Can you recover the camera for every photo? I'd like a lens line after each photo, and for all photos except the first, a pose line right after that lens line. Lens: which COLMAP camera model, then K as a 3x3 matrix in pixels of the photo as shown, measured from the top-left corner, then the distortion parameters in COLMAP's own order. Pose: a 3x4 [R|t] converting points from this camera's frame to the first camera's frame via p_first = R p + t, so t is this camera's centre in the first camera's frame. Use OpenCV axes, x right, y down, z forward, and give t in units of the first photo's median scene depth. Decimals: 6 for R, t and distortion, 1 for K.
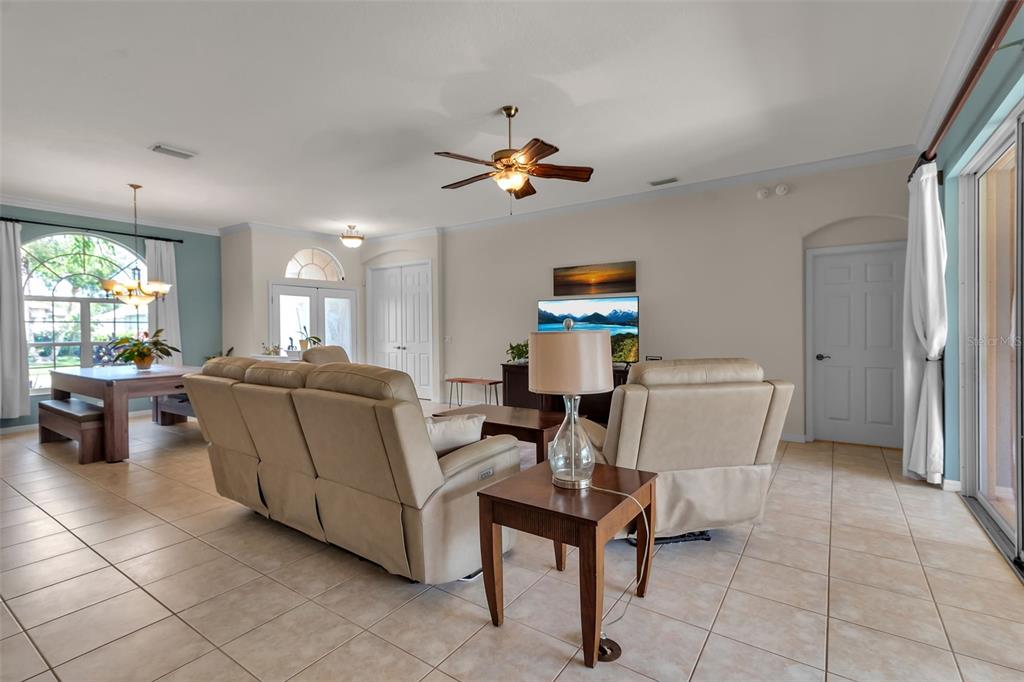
lens RADIAL K [[472.2, 0, 518.1], [0, 472.2, 337.0], [0, 0, 1]] dist [0.009719, -0.002094]
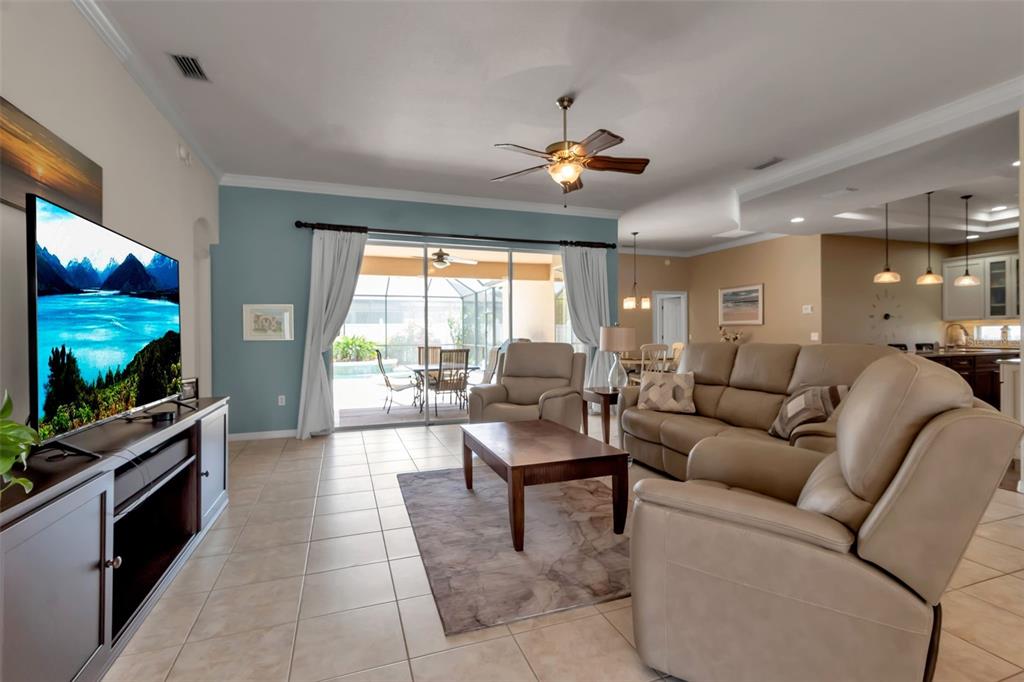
lens RADIAL K [[472.2, 0, 511.8], [0, 472.2, 333.0], [0, 0, 1]] dist [0.009719, -0.002094]
pose [[-0.809722, 0.015743, 0.586603, -0.272580], [0.022579, 0.999736, 0.004336, -0.003258], [-0.586380, 0.016756, -0.809863, 1.014217]]
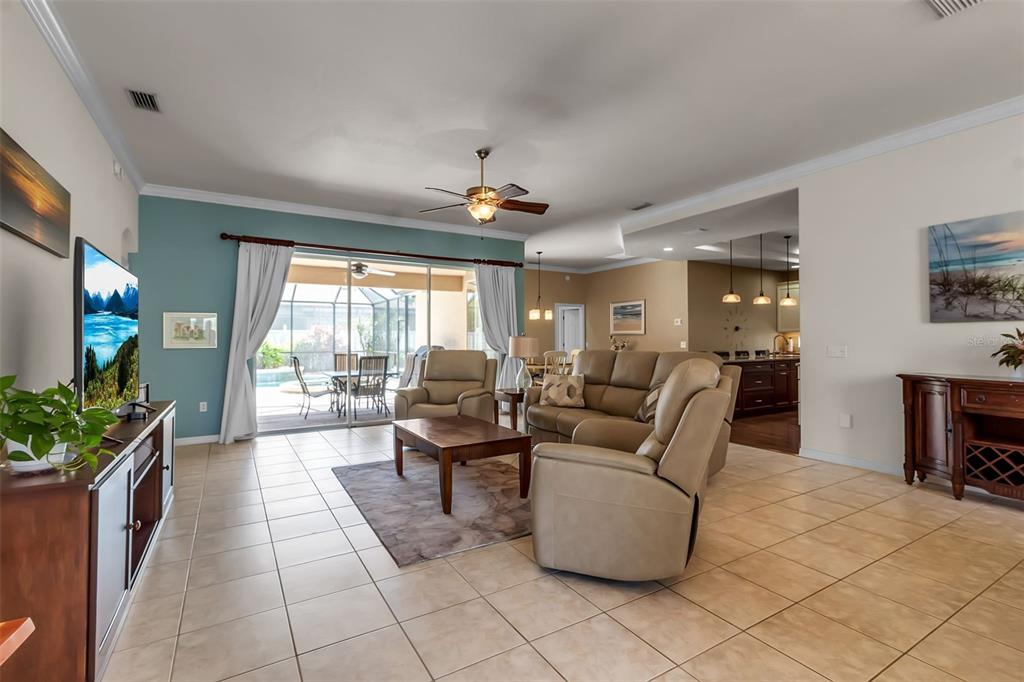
lens RADIAL K [[472.2, 0, 512.6], [0, 472.2, 333.0], [0, 0, 1]] dist [0.009719, -0.002094]
pose [[-0.908231, 0.018256, 0.418070, -0.318169], [0.017629, 0.999830, -0.005360, -0.008576], [-0.418097, 0.002502, -0.908399, 1.117430]]
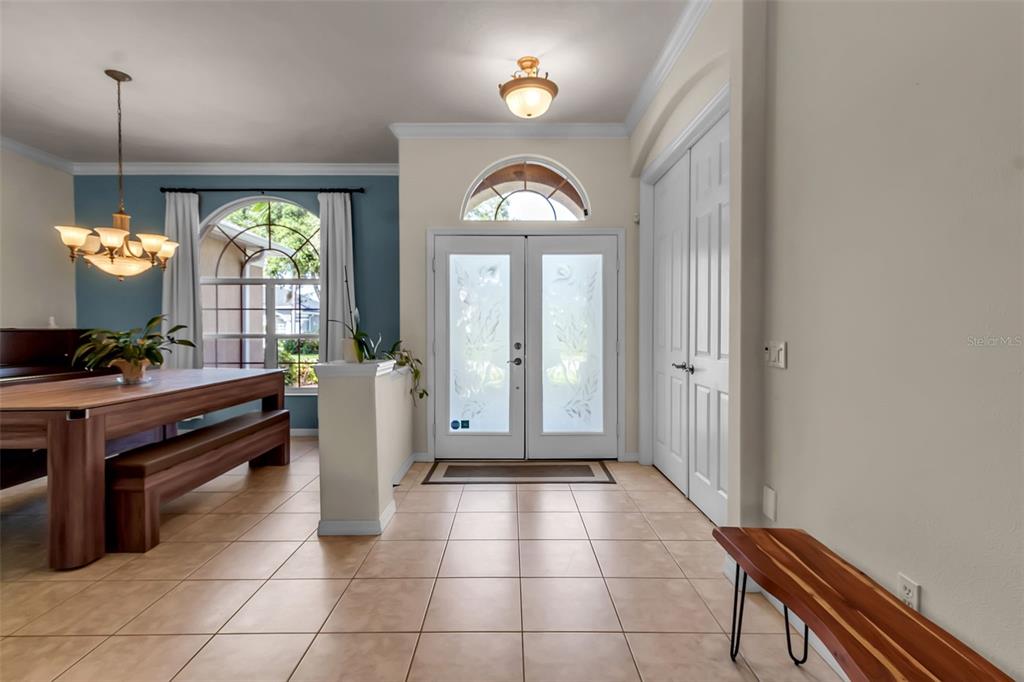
lens RADIAL K [[472.2, 0, 511.9], [0, 472.2, 339.1], [0, 0, 1]] dist [0.009719, -0.002094]
pose [[0.559725, 0.027822, -0.828211, -0.020231], [-0.018423, 0.999607, 0.021129, -0.006163], [0.828474, 0.003431, 0.560018, 0.847617]]
